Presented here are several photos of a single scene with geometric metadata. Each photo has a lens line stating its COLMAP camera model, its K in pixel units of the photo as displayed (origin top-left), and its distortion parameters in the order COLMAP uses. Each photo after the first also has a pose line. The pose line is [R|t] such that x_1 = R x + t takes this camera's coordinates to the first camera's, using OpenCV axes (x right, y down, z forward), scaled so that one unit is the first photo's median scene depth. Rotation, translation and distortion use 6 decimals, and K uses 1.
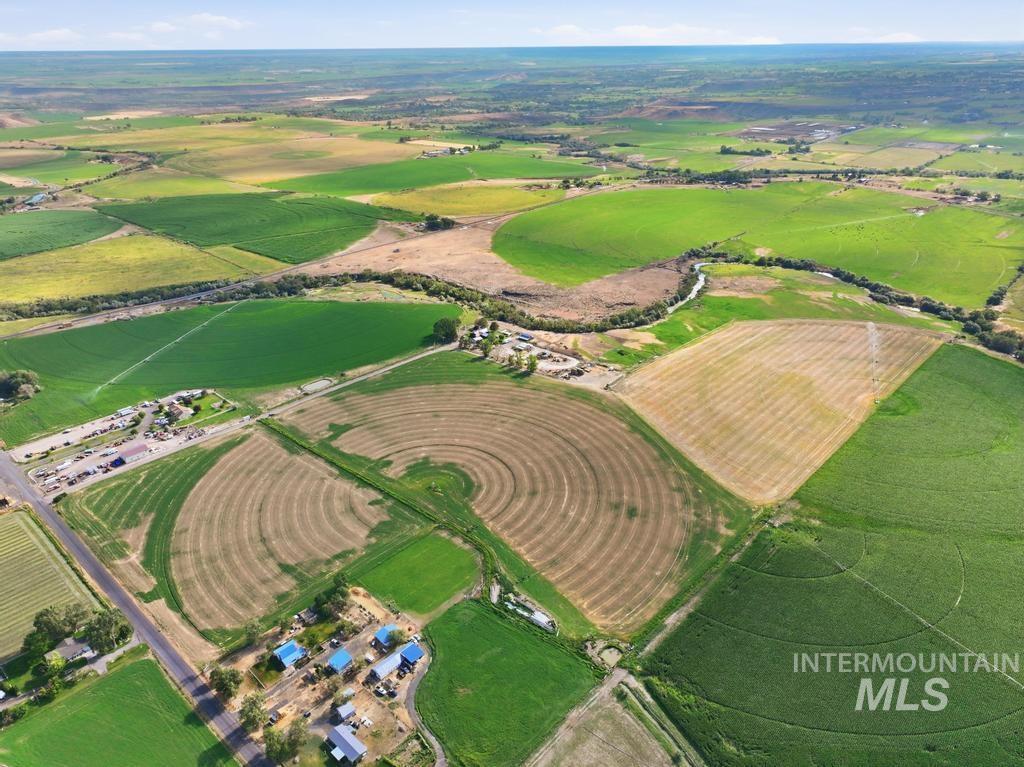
lens RADIAL K [[716.0, 0, 515.7], [0, 716.0, 382.1], [0, 0, 1]] dist [-0.003215, 0.021040]
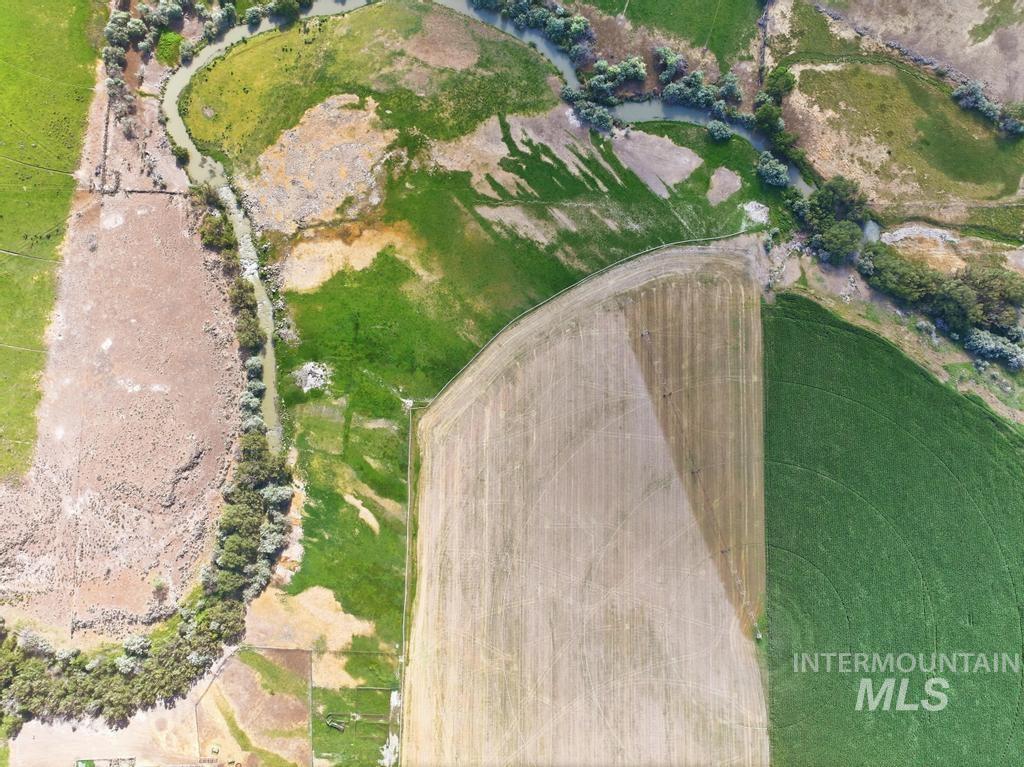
lens RADIAL K [[716.0, 0, 515.7], [0, 716.0, 382.1], [0, 0, 1]] dist [-0.003215, 0.021040]
pose [[0.746330, -0.662830, 0.060403, 0.454313], [0.280143, 0.395158, 0.874854, -0.675813], [-0.603748, -0.636008, 0.480606, 0.967830]]
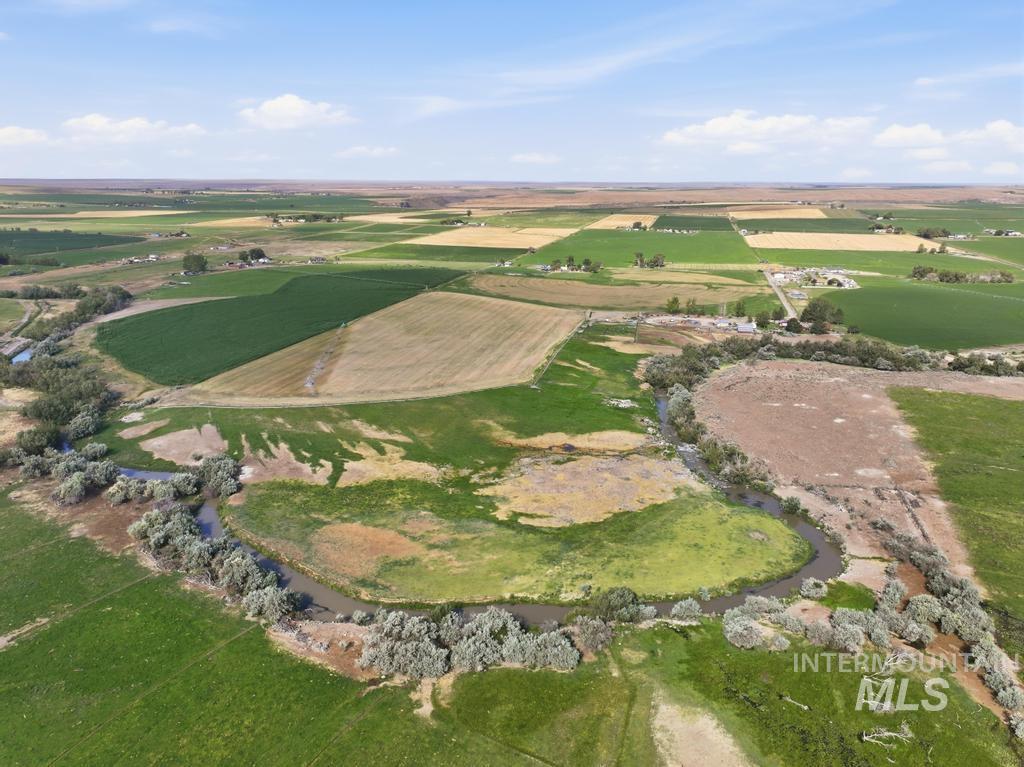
lens RADIAL K [[716.0, 0, 515.7], [0, 716.0, 382.1], [0, 0, 1]] dist [-0.003215, 0.021040]
pose [[-0.880322, 0.136726, -0.454246, 0.755925], [-0.193534, 0.770733, 0.607054, -0.561766], [0.433103, 0.622315, -0.652032, 1.798212]]
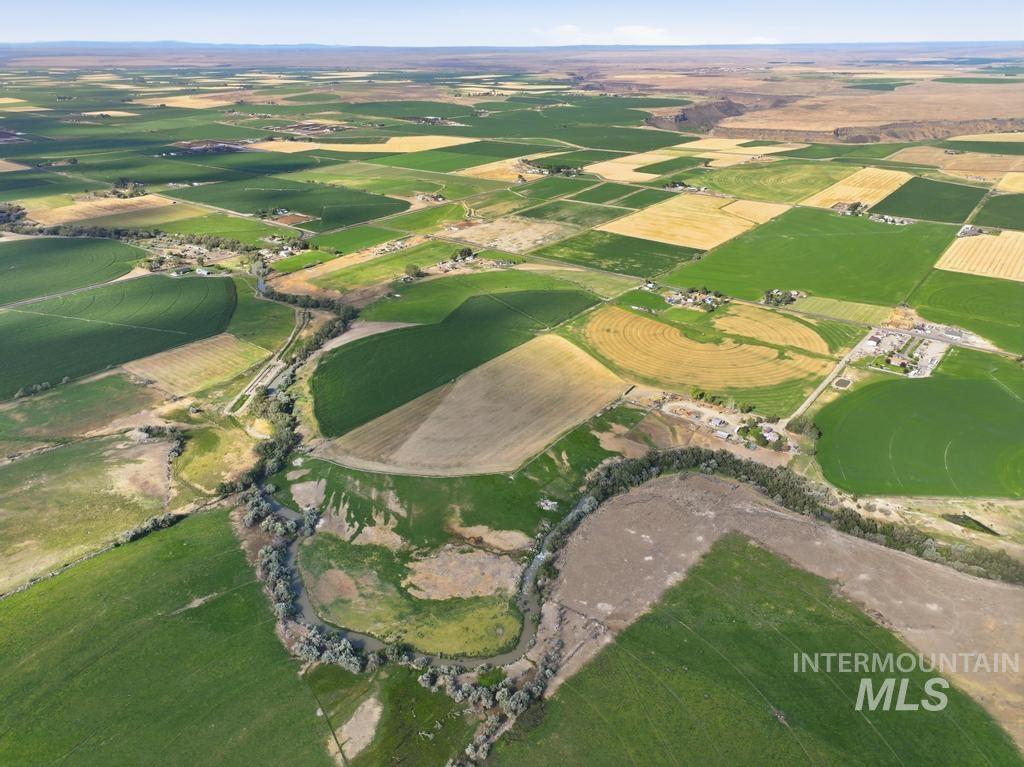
lens RADIAL K [[716.0, 0, 515.7], [0, 716.0, 382.1], [0, 0, 1]] dist [-0.003215, 0.021040]
pose [[-0.996718, 0.052399, -0.061705, 0.465942], [-0.014243, 0.636834, 0.770870, -1.128650], [0.079688, 0.769218, -0.633997, 1.961602]]
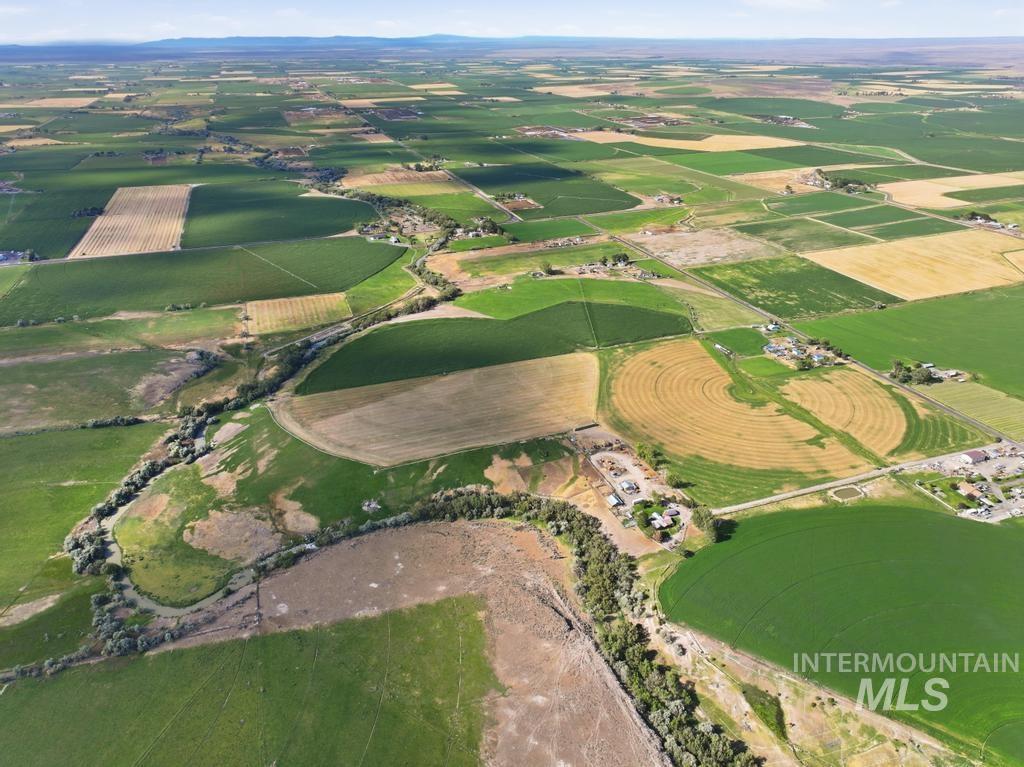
lens RADIAL K [[716.0, 0, 515.7], [0, 716.0, 382.1], [0, 0, 1]] dist [-0.003215, 0.021040]
pose [[-0.884854, -0.184223, 0.427896, -0.286582], [0.214210, 0.654748, 0.724858, -1.036886], [-0.413700, 0.733053, -0.539894, 1.773763]]
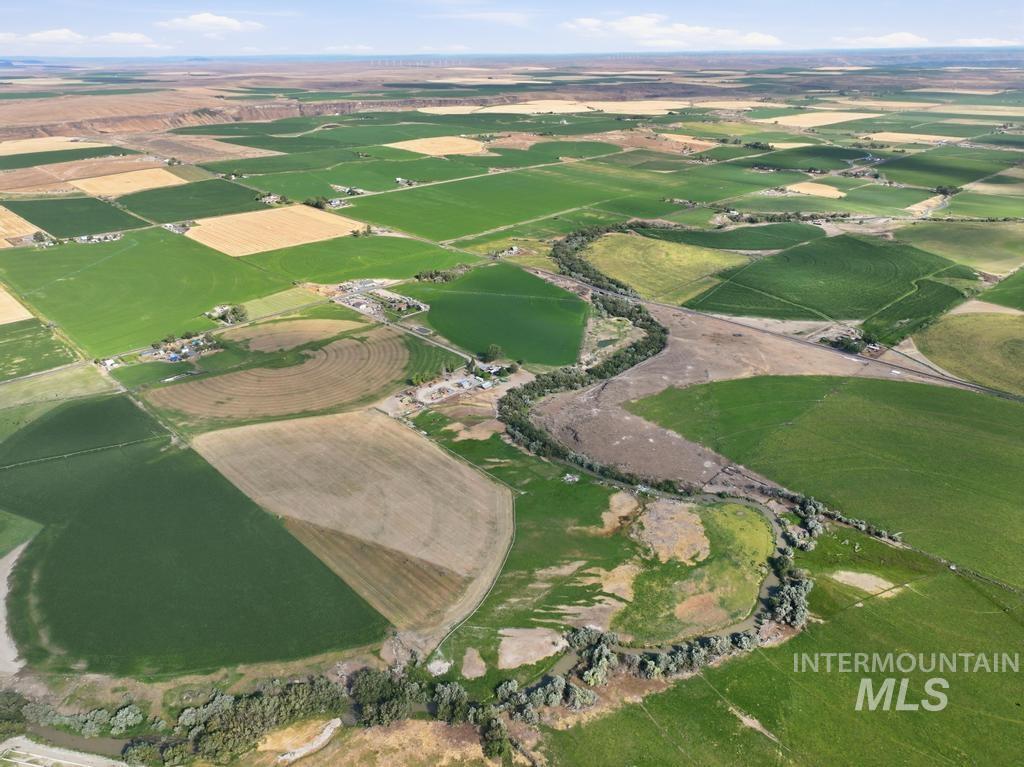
lens RADIAL K [[716.0, 0, 515.7], [0, 716.0, 382.1], [0, 0, 1]] dist [-0.003215, 0.021040]
pose [[-0.050267, 0.433438, -0.899780, 1.370351], [-0.418125, 0.809033, 0.413082, -0.734947], [0.906998, 0.396985, 0.140564, 1.089306]]
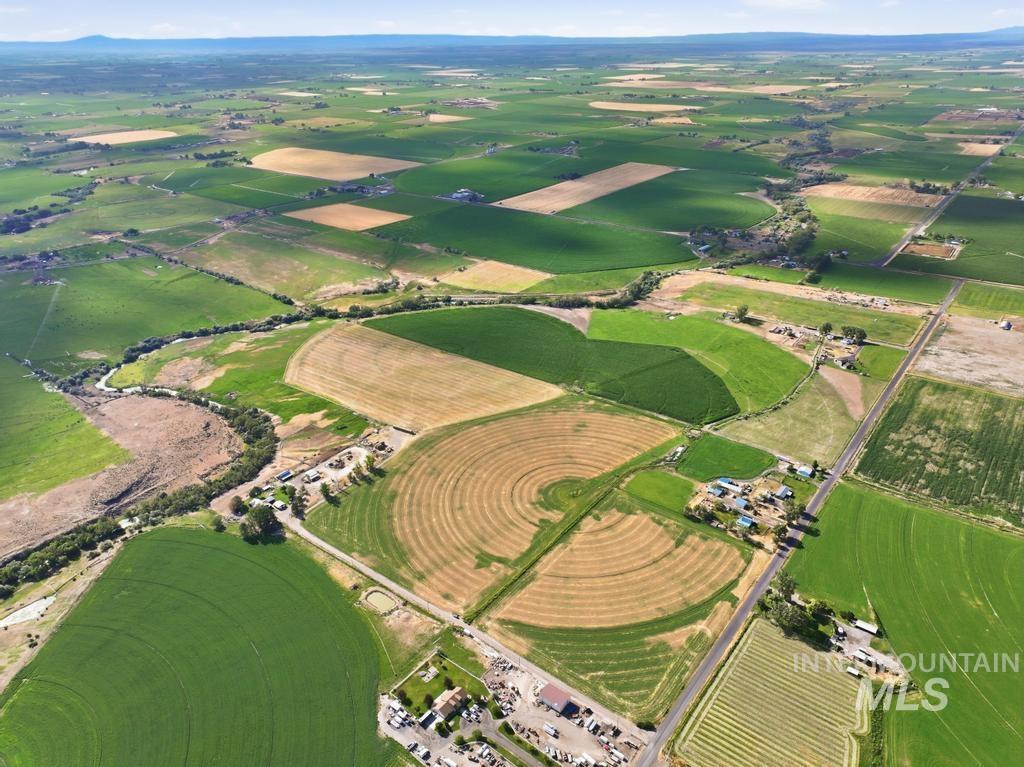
lens RADIAL K [[716.0, 0, 515.7], [0, 716.0, 382.1], [0, 0, 1]] dist [-0.003215, 0.021040]
pose [[-0.087987, -0.421082, 0.902745, -1.035489], [0.435973, 0.798572, 0.414983, -0.533117], [-0.895648, 0.430085, 0.113317, 0.693583]]
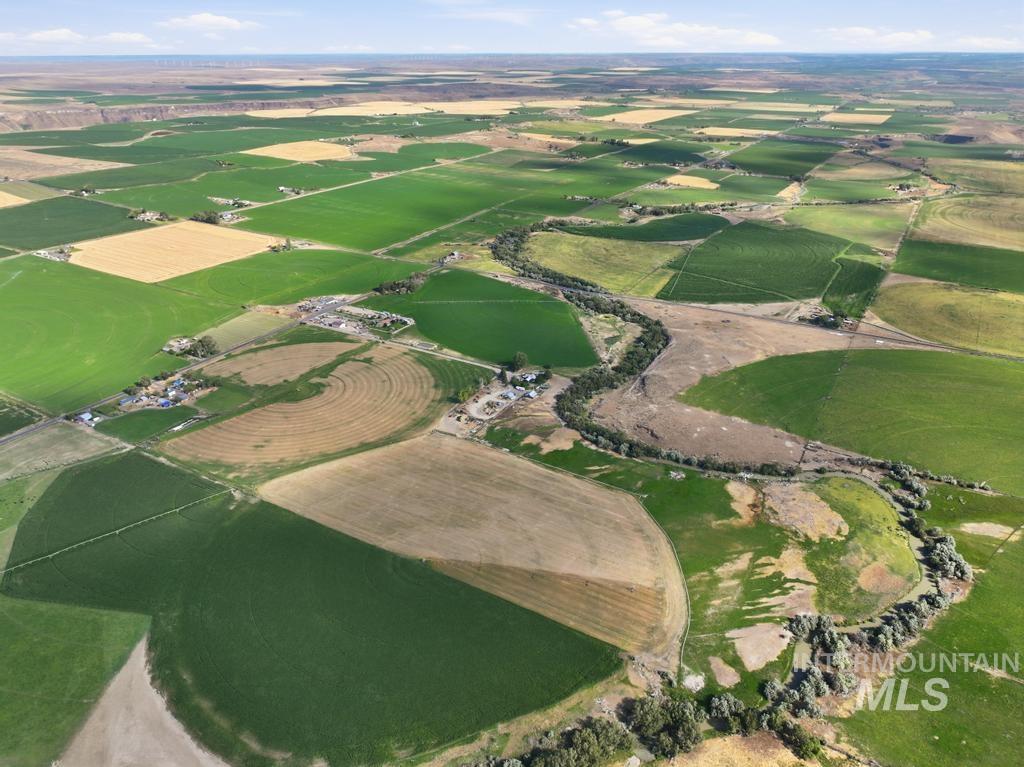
lens RADIAL K [[716.0, 0, 515.7], [0, 716.0, 382.1], [0, 0, 1]] dist [-0.003215, 0.021040]
pose [[0.211155, 0.424134, -0.880638, 1.299062], [-0.415422, 0.854475, 0.311925, -0.546986], [0.884781, 0.299972, 0.356622, 0.684682]]
